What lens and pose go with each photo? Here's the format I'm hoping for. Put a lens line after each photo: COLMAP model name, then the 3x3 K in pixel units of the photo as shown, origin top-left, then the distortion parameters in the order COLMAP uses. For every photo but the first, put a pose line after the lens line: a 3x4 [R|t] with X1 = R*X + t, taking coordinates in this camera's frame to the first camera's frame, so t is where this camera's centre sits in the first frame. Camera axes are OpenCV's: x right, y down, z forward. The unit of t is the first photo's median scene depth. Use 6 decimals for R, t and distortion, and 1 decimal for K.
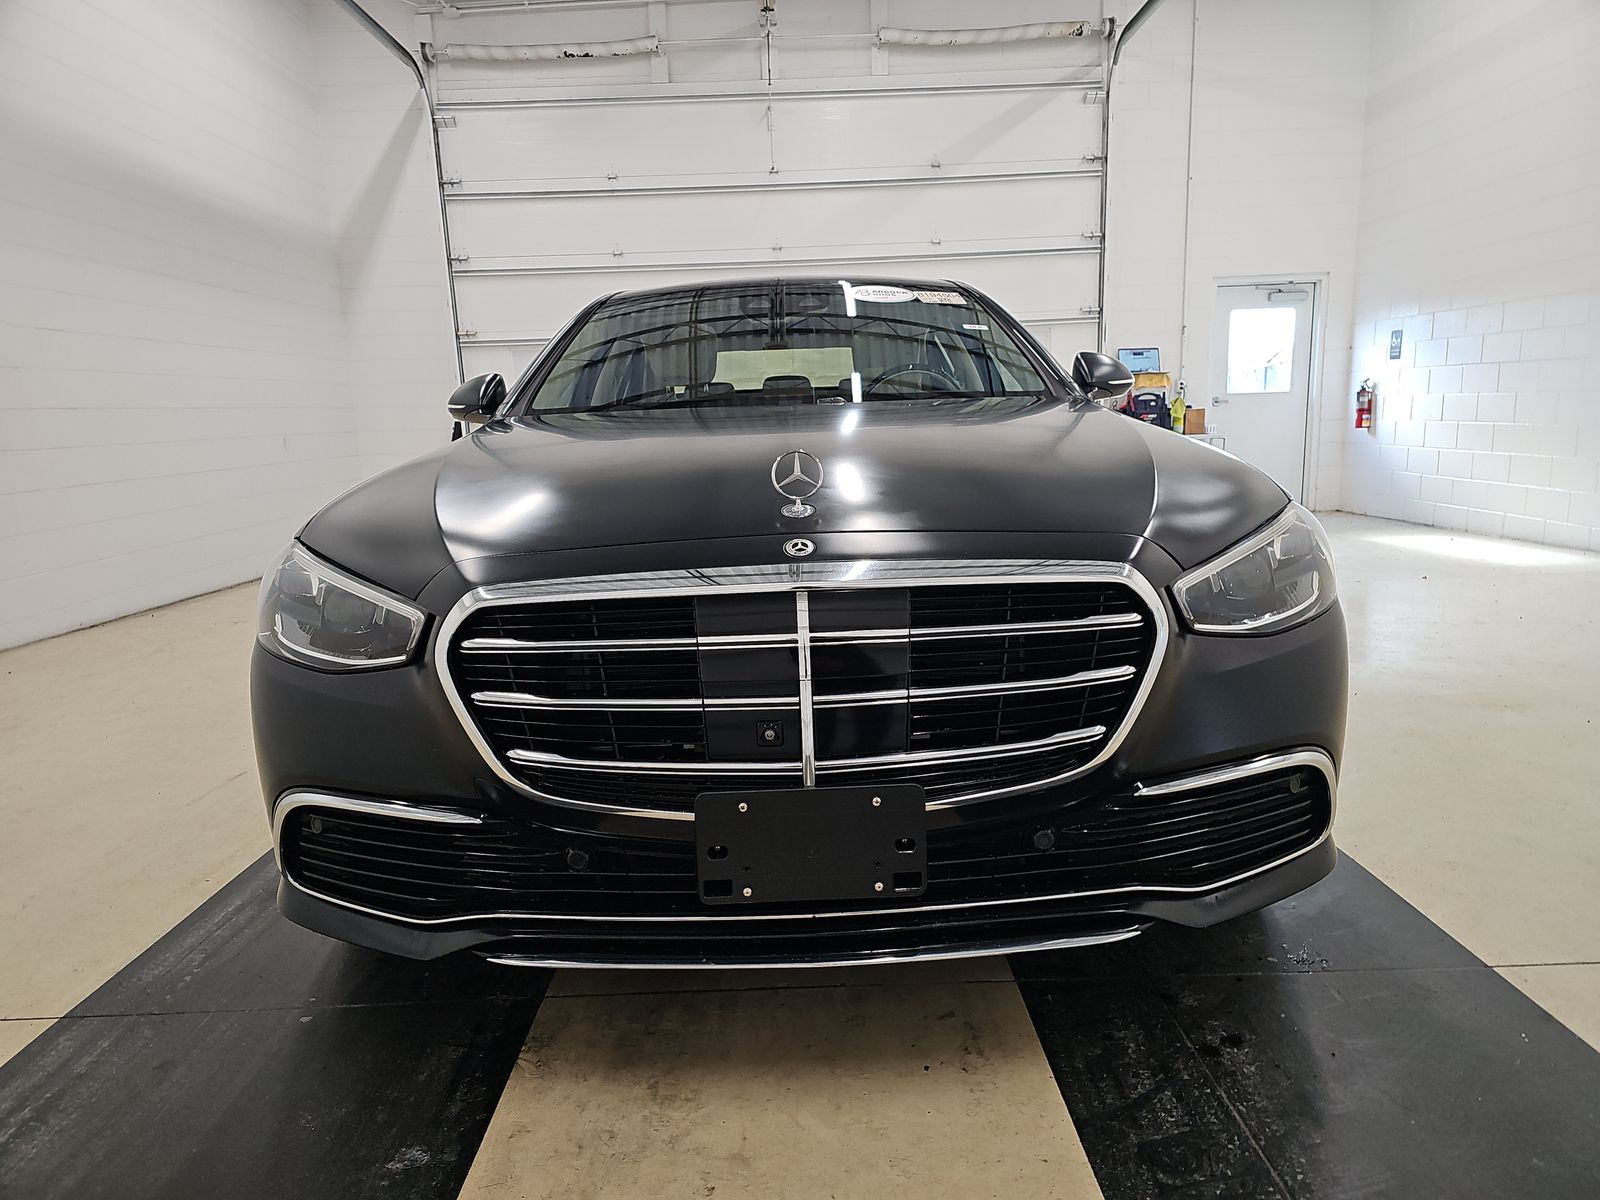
lens RADIAL K [[1064.1, 0, 798.6], [0, 1064.1, 604.0], [0, 0, 1]] dist [0.054422, -0.051291]
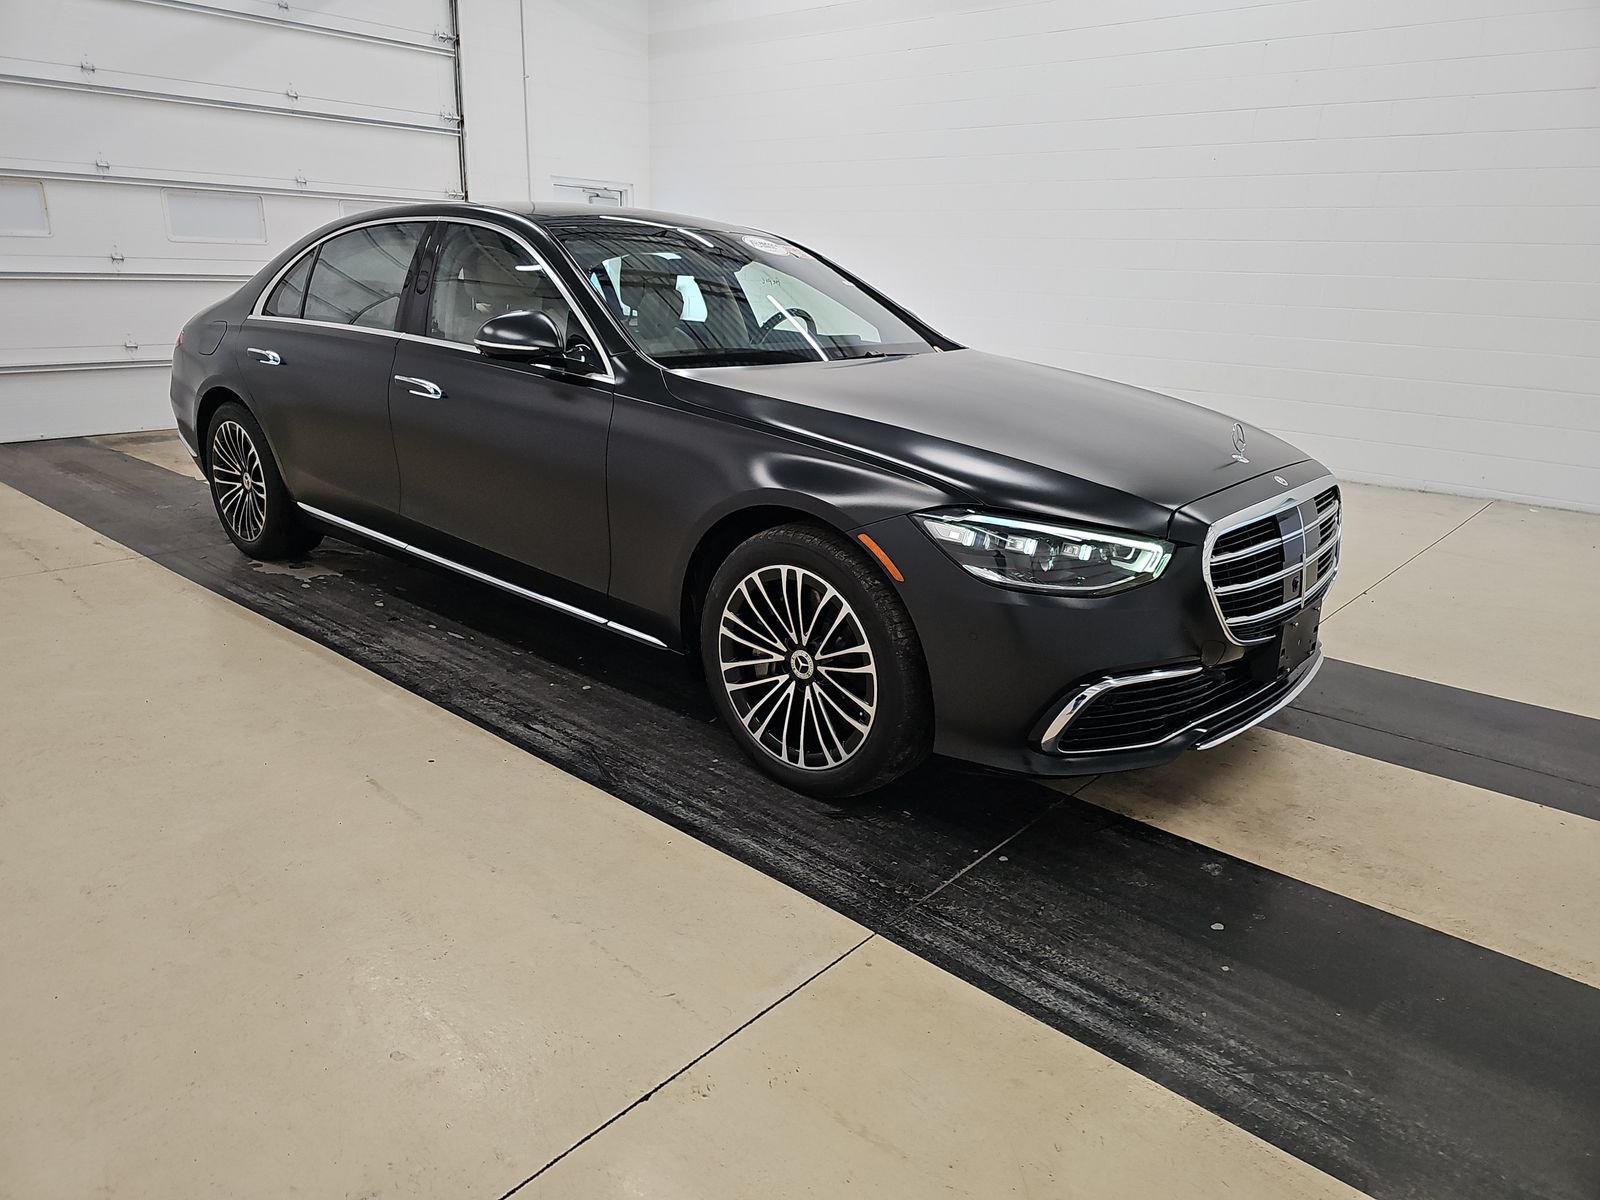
lens RADIAL K [[1055.5, 0, 796.1], [0, 1055.5, 595.2], [0, 0, 1]] dist [0.052339, -0.050130]
pose [[0.668579, -0.166362, 0.724794, -0.314338], [0.074828, 0.984759, 0.157007, -0.034847], [-0.739867, -0.050736, 0.670838, 0.063846]]
